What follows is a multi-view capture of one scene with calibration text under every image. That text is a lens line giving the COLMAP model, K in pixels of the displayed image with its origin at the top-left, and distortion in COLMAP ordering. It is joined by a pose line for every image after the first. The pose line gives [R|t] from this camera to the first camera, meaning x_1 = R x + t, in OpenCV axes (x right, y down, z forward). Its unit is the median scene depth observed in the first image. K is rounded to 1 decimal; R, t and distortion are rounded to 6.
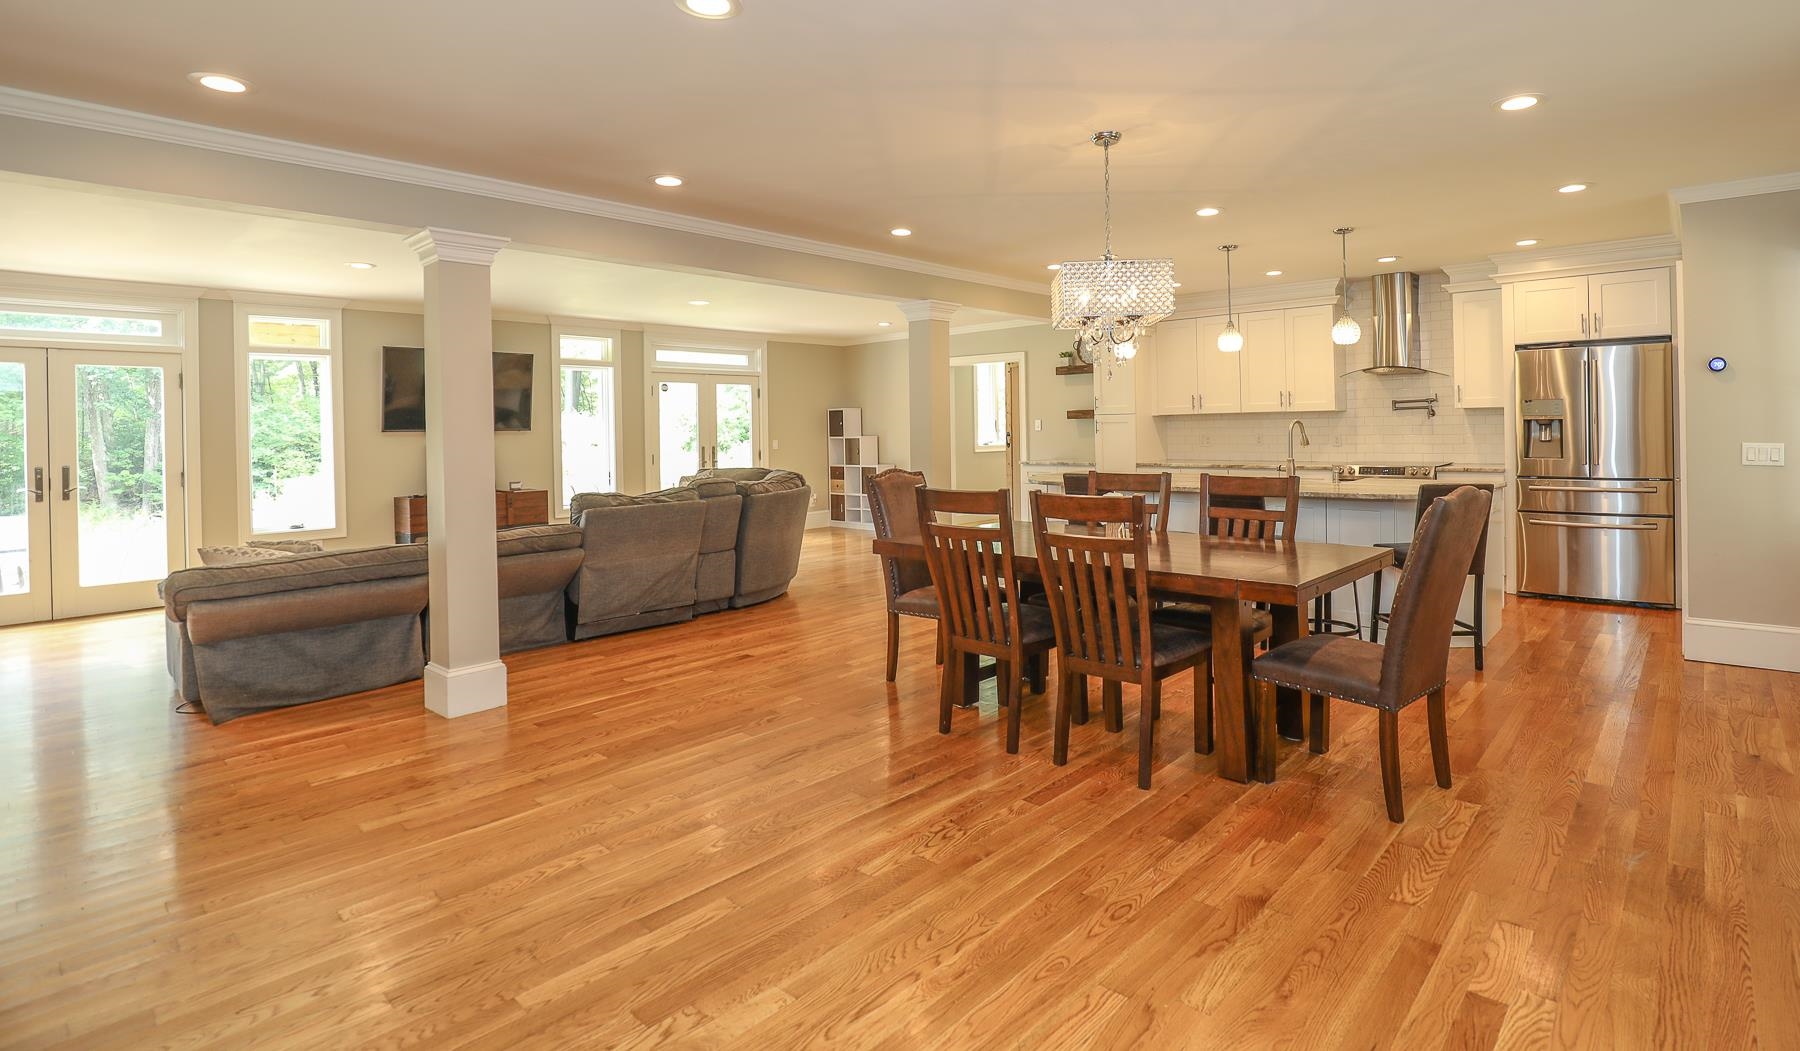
lens RADIAL K [[876.9, 0, 946.9], [0, 876.9, 437.4], [0, 0, 1]] dist [-0.026108, 0.000050]
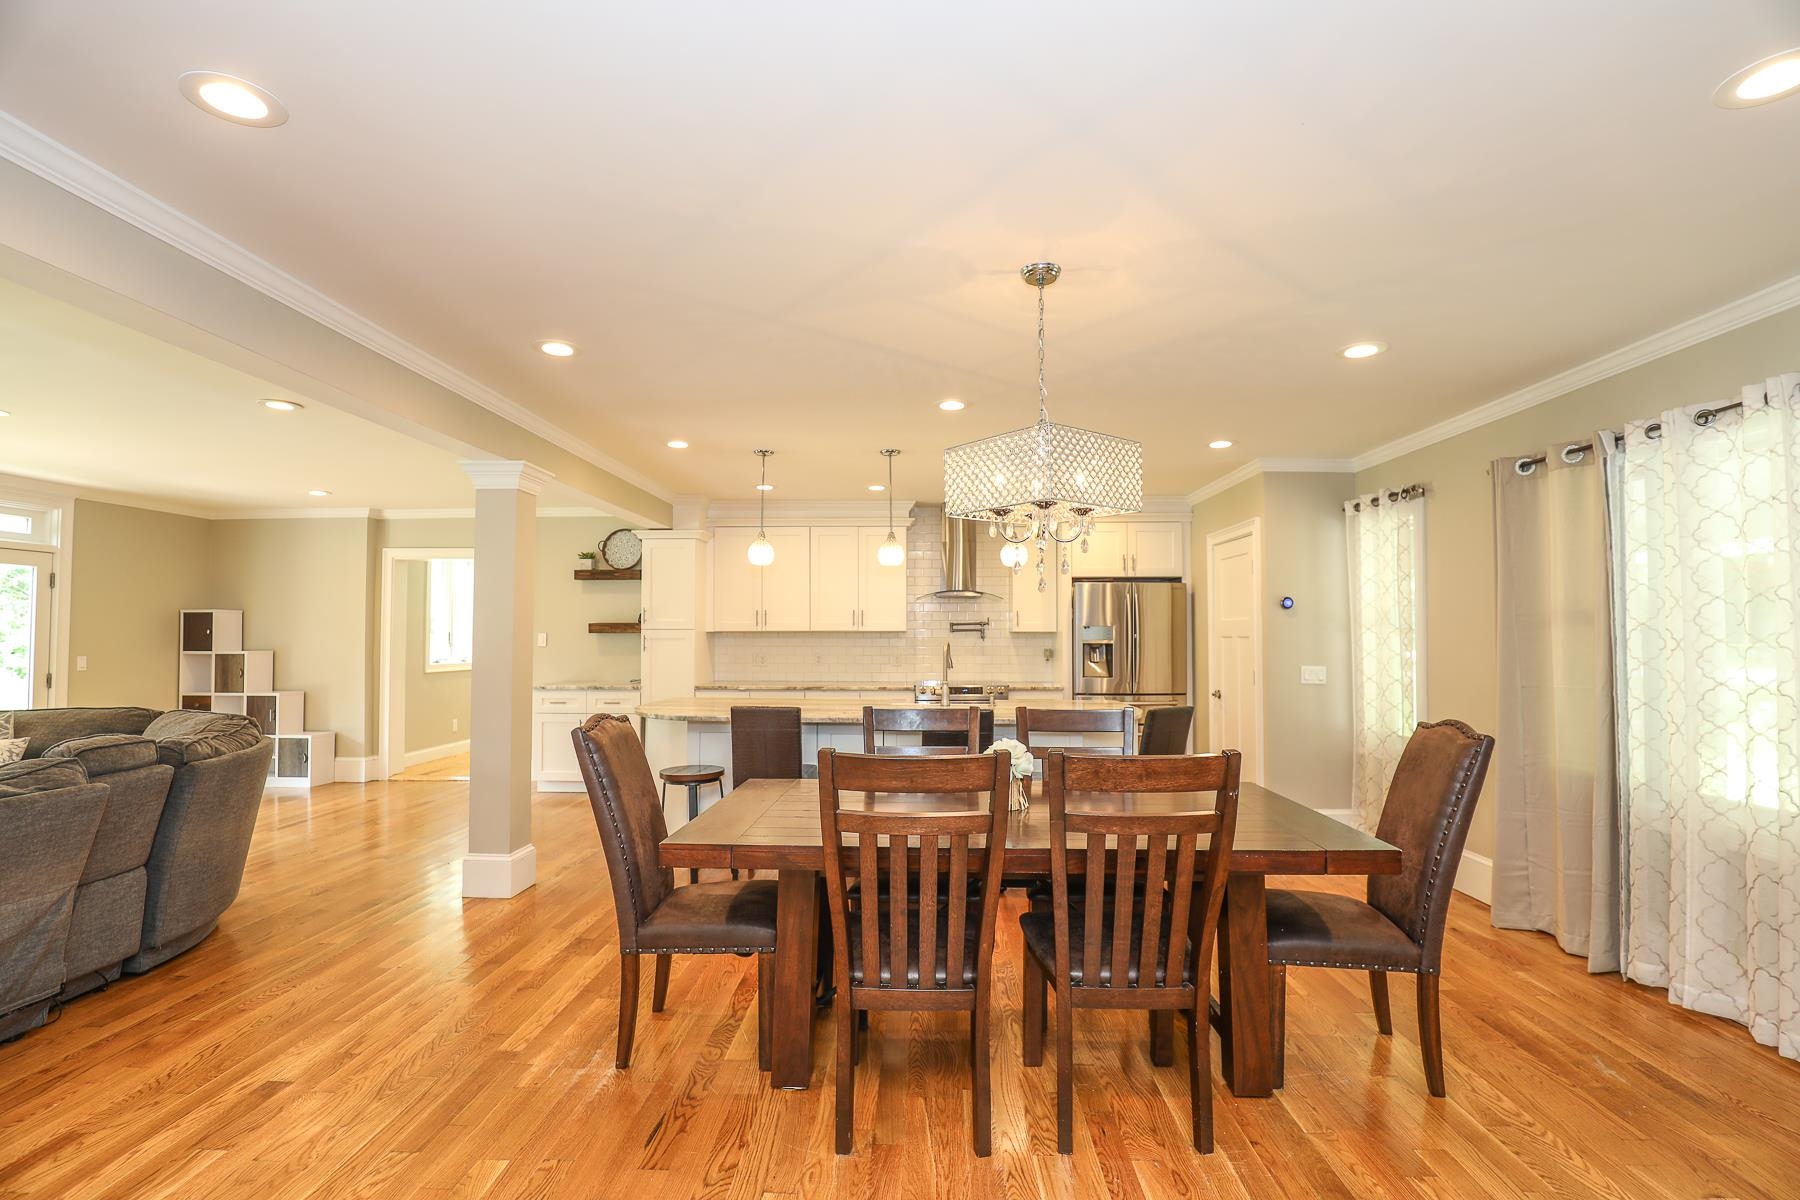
lens RADIAL K [[835.5, 0, 901.3], [0, 835.5, 611.7], [0, 0, 1]] dist [-0.024739, -0.000512]
pose [[0.767237, 0.036078, 0.640348, -0.181673], [-0.006375, 0.998796, -0.048636, -0.006231], [-0.641332, 0.033233, 0.766543, 0.264857]]
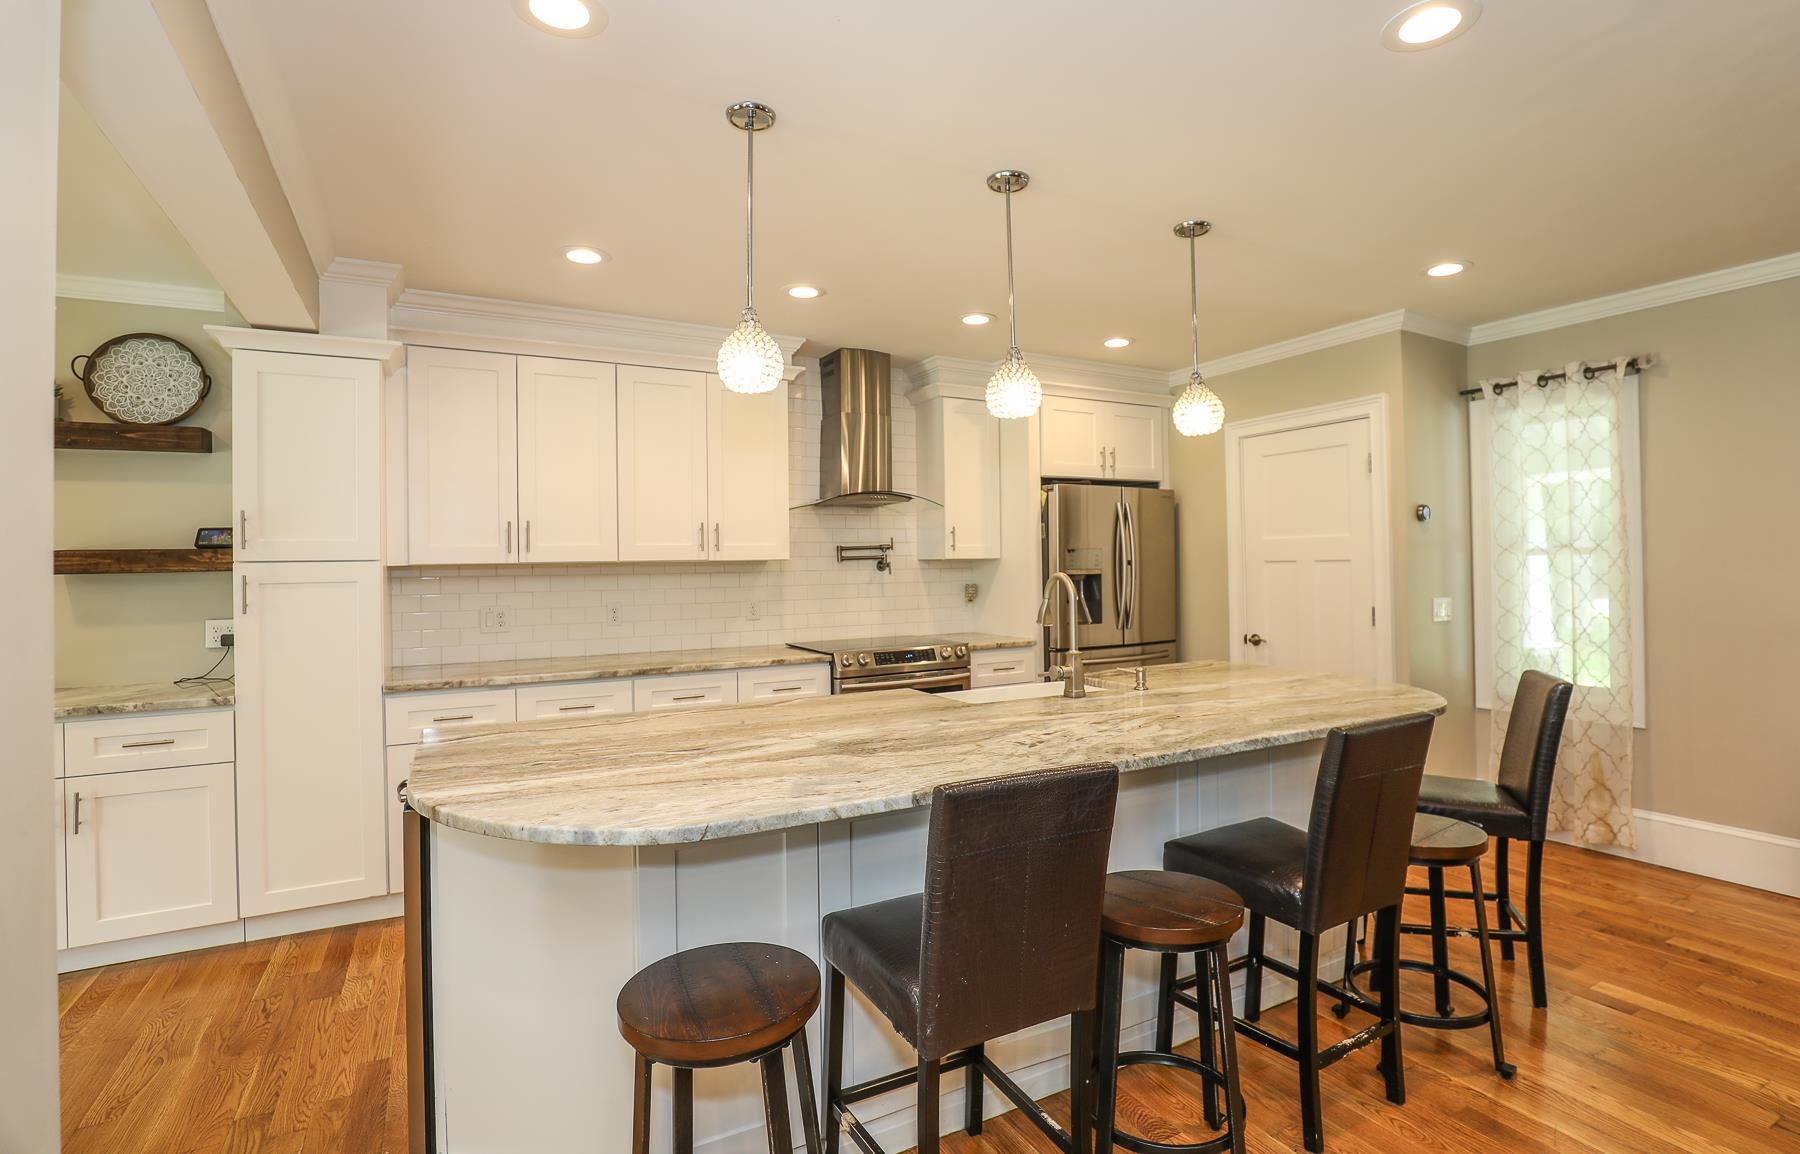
lens RADIAL K [[845.4, 0, 912.4], [0, 845.4, 563.1], [0, 0, 1]] dist [-0.024639, 0.000323]
pose [[0.329392, 0.015160, 0.944071, -0.070185], [0.021121, 0.999503, -0.023419, -0.013708], [-0.943957, 0.027654, 0.328908, 0.742400]]
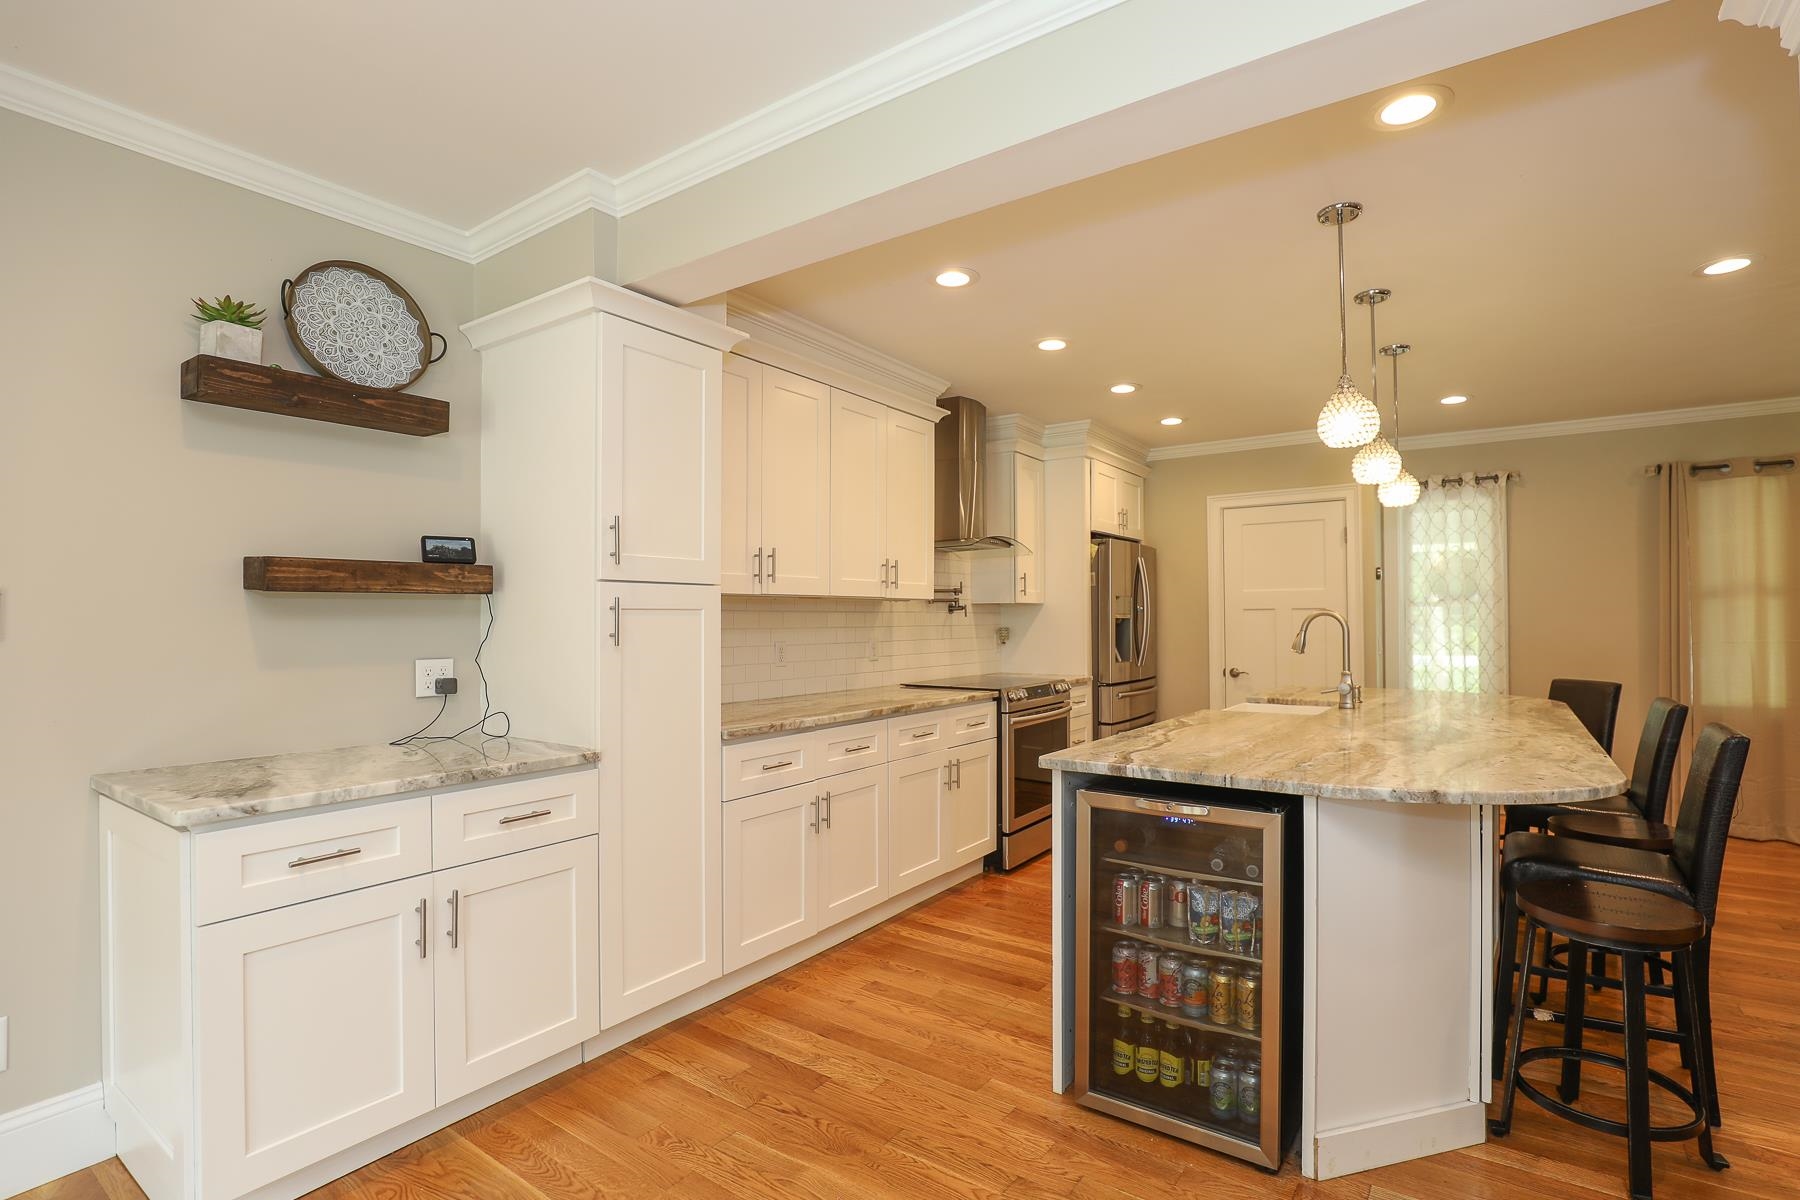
lens RADIAL K [[848.2, 0, 894.9], [0, 848.2, 620.0], [0, 0, 1]] dist [-0.031304, -0.000155]
pose [[-0.109085, 0.019464, 0.993842, -0.130539], [0.020746, 0.999635, -0.017300, -0.007479], [-0.993816, 0.018731, -0.109449, 1.104278]]
